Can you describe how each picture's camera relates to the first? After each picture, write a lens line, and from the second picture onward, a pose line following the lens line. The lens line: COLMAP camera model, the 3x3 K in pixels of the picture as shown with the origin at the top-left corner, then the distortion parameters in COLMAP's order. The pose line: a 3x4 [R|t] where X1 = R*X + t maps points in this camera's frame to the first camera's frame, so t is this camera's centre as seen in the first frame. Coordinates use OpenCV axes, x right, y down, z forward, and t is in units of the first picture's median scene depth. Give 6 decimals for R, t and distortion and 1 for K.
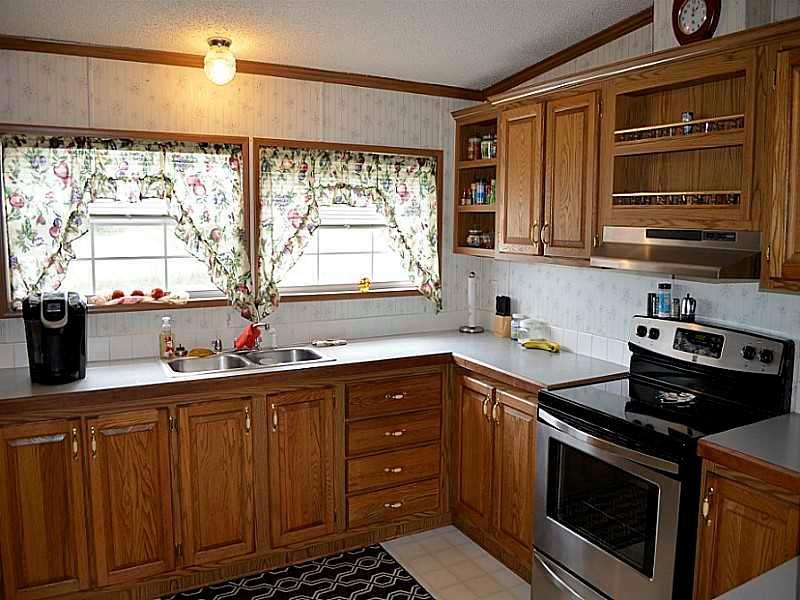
lens RADIAL K [[637.2, 0, 402.3], [0, 637.2, 296.7], [0, 0, 1]] dist [-0.056325, -0.000093]
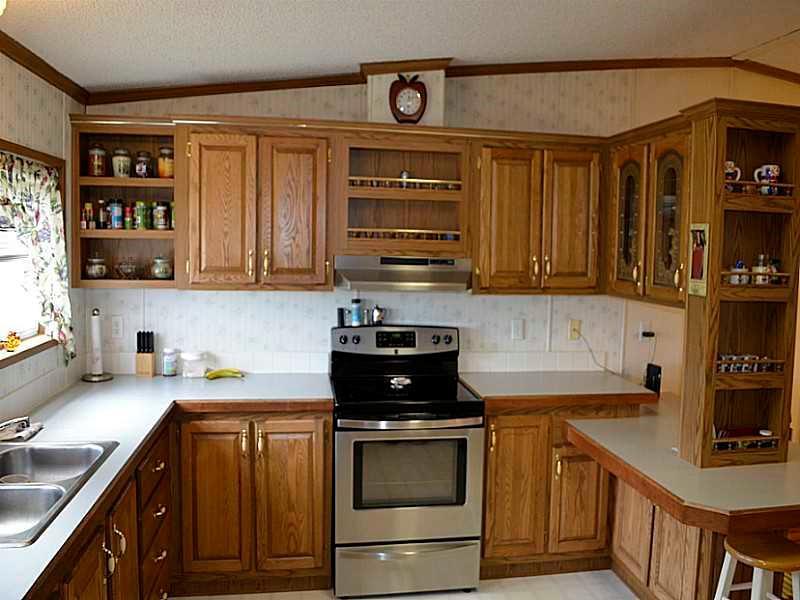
lens RADIAL K [[637.2, 0, 403.0], [0, 637.2, 296.7], [0, 0, 1]] dist [-0.056325, -0.000093]
pose [[0.324601, -0.082826, 0.942218, -0.747865], [0.096173, 0.993886, 0.054235, -0.084795], [-0.940949, 0.073011, 0.330582, 0.482981]]
